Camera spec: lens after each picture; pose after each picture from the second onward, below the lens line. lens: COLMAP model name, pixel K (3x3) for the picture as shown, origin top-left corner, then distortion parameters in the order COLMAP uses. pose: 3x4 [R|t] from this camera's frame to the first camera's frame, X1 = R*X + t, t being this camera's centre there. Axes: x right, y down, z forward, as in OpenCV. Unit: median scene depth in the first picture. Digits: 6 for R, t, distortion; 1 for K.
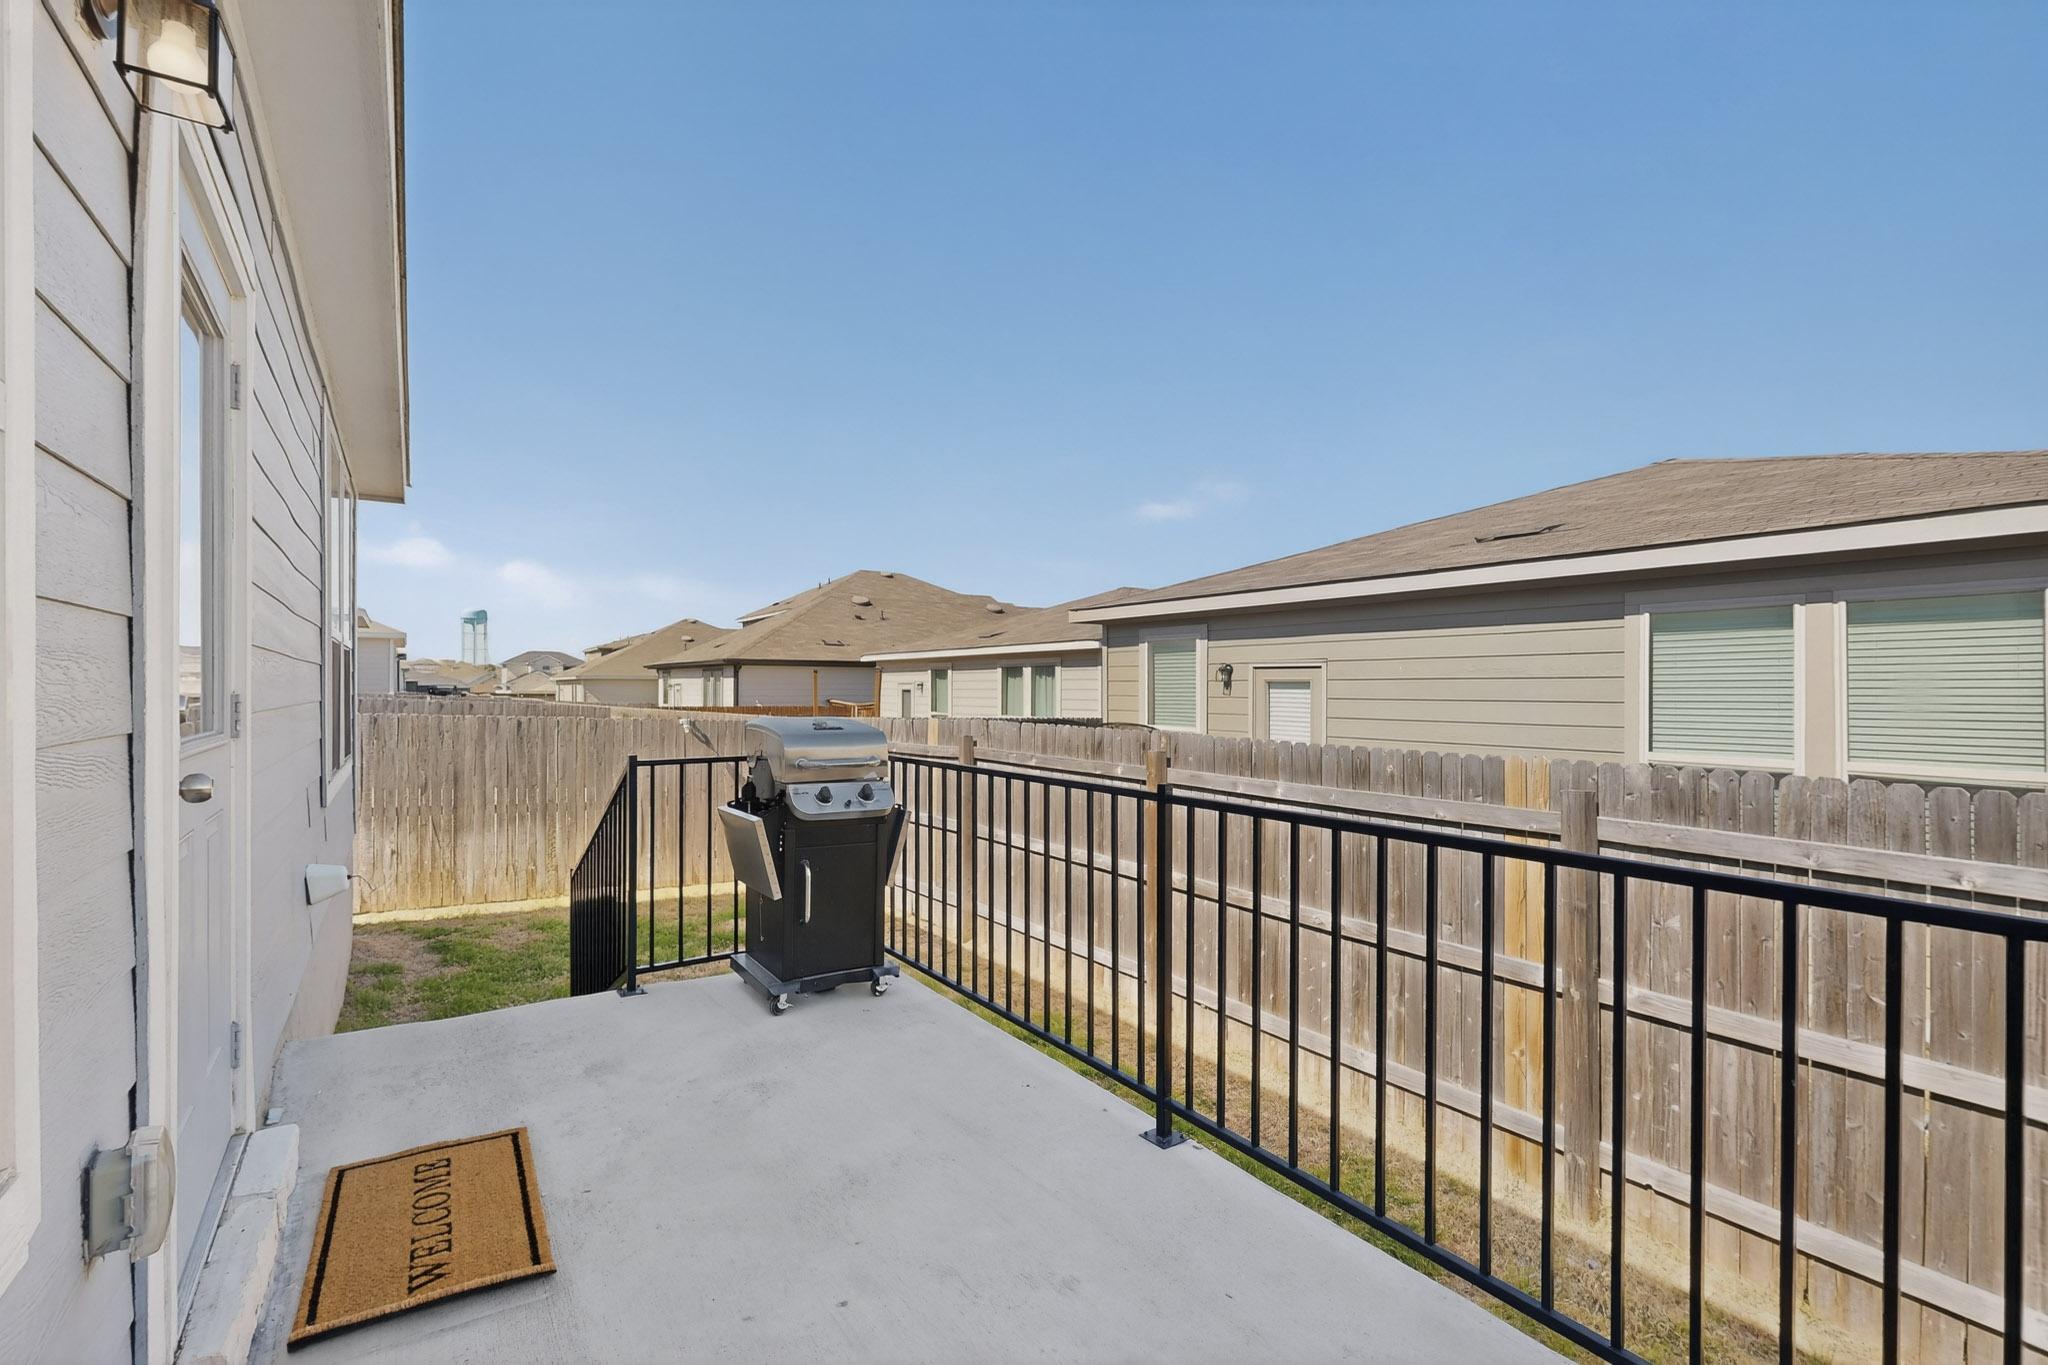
lens RADIAL K [[905.8, 0, 1007.8], [0, 905.8, 700.0], [0, 0, 1]] dist [0.003140, 0.000229]
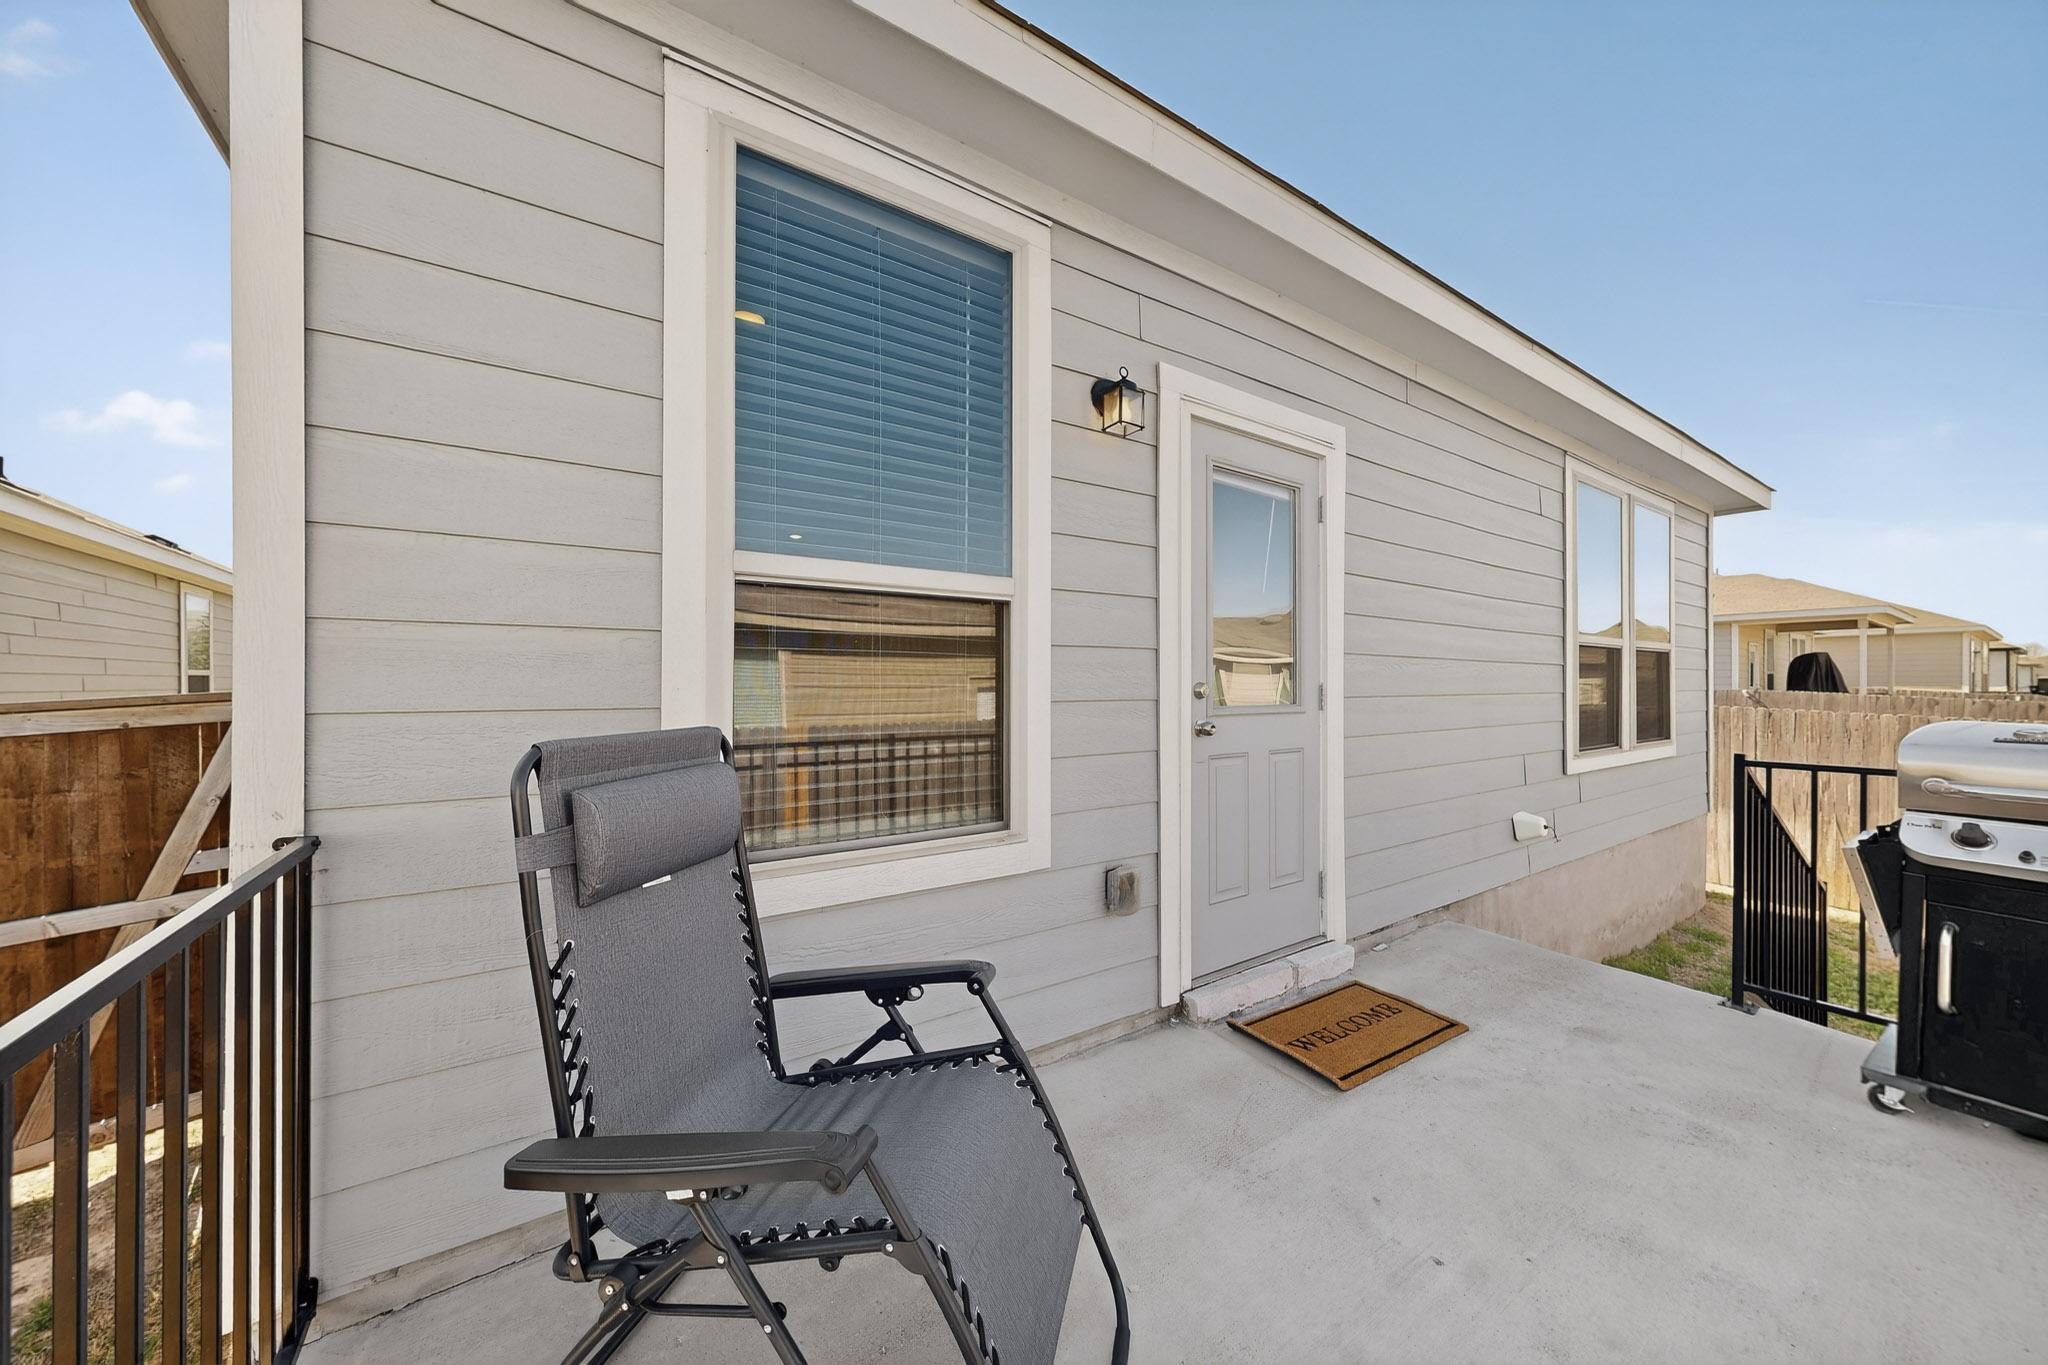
lens RADIAL K [[713.6, 0, 1022.2], [0, 713.6, 681.8], [0, 0, 1]] dist [0.002244, 0.000088]
pose [[0.005545, -0.002771, -0.999981, 0.399869], [-0.016531, 0.999859, -0.002862, 0.000908], [0.999848, 0.016546, 0.005498, 0.308940]]
